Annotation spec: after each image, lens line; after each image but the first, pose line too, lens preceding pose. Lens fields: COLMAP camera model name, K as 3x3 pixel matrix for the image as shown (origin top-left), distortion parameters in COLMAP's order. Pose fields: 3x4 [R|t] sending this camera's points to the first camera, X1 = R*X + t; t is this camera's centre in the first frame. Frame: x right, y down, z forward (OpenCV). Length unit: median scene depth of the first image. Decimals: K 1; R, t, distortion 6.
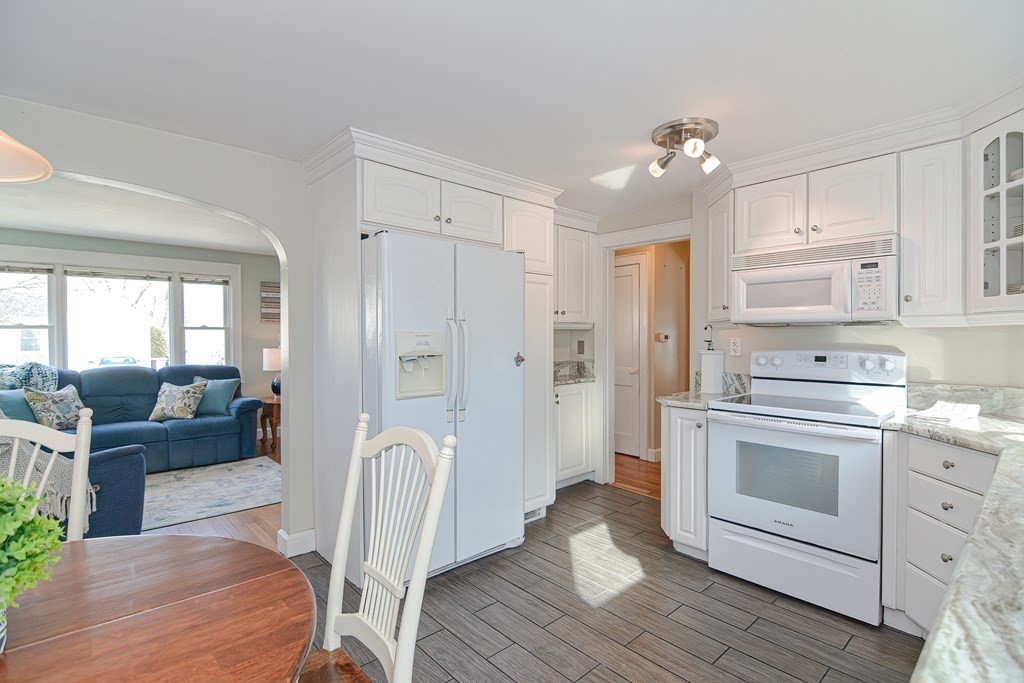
lens RADIAL K [[491.5, 0, 514.8], [0, 491.5, 345.1], [0, 0, 1]] dist [0.002992, -0.007573]
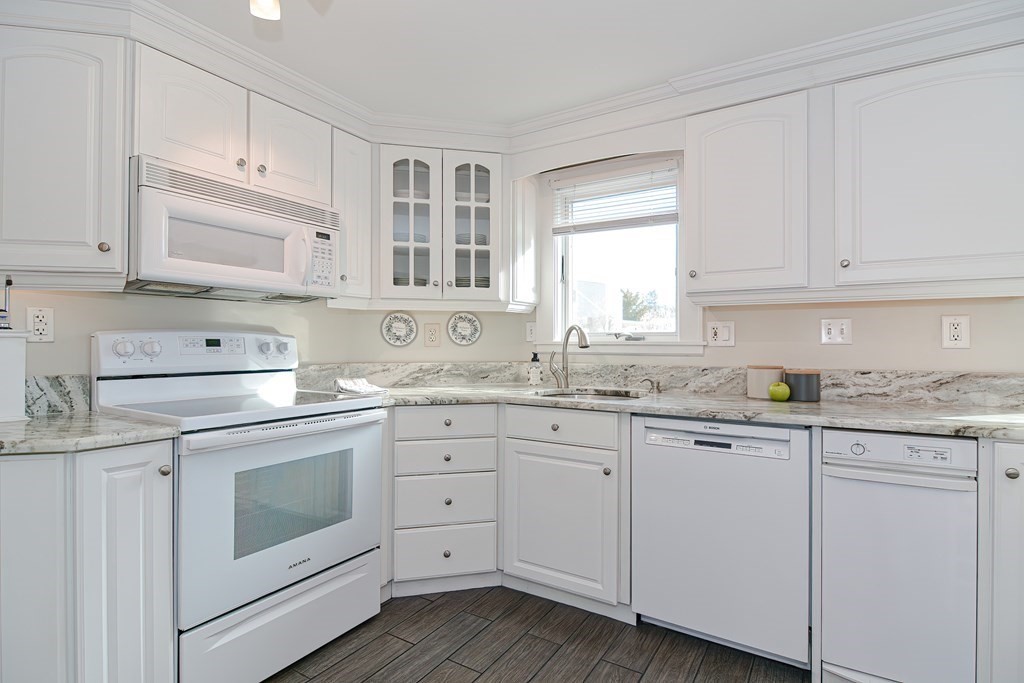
lens RADIAL K [[495.0, 0, 517.0], [0, 495.0, 344.2], [0, 0, 1]] dist [0.003621, -0.009024]
pose [[-0.272325, 0.002309, 0.962202, -0.229923], [0.012733, 0.999918, 0.001204, 0.037683], [-0.962121, 0.012580, -0.272332, 0.821802]]
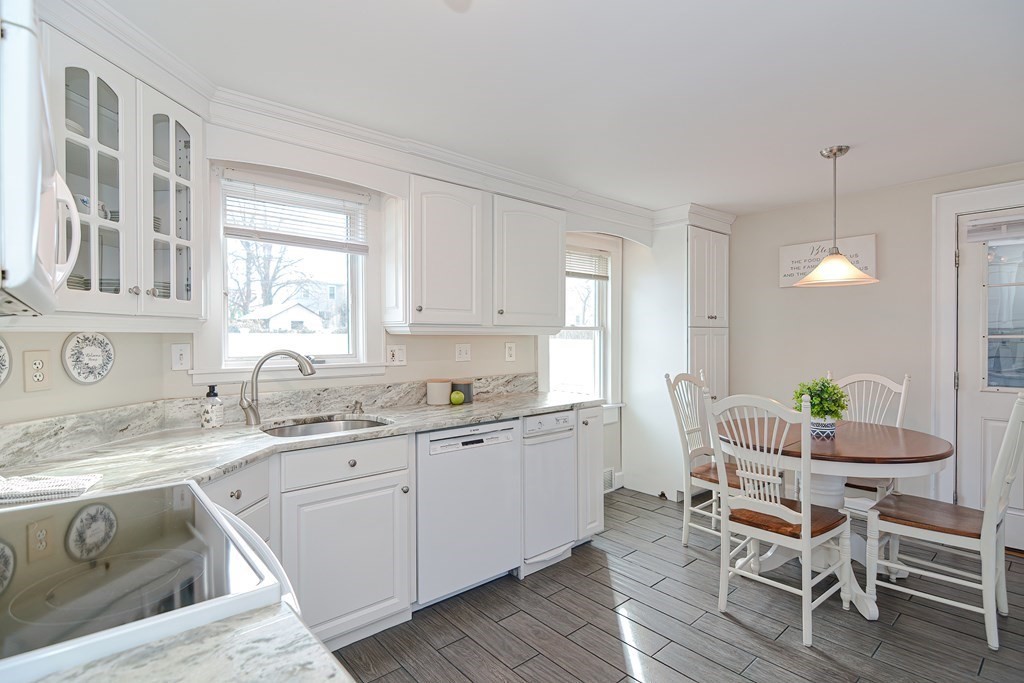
lens RADIAL K [[517.9, 0, 512.0], [0, 517.9, 341.5], [0, 0, 1]] dist [-0.019525, -0.000364]
pose [[-0.999906, 0.010073, 0.009330, 0.271420], [0.010284, 0.999685, 0.022876, -0.027853], [-0.009097, 0.022969, -0.999695, 1.331738]]
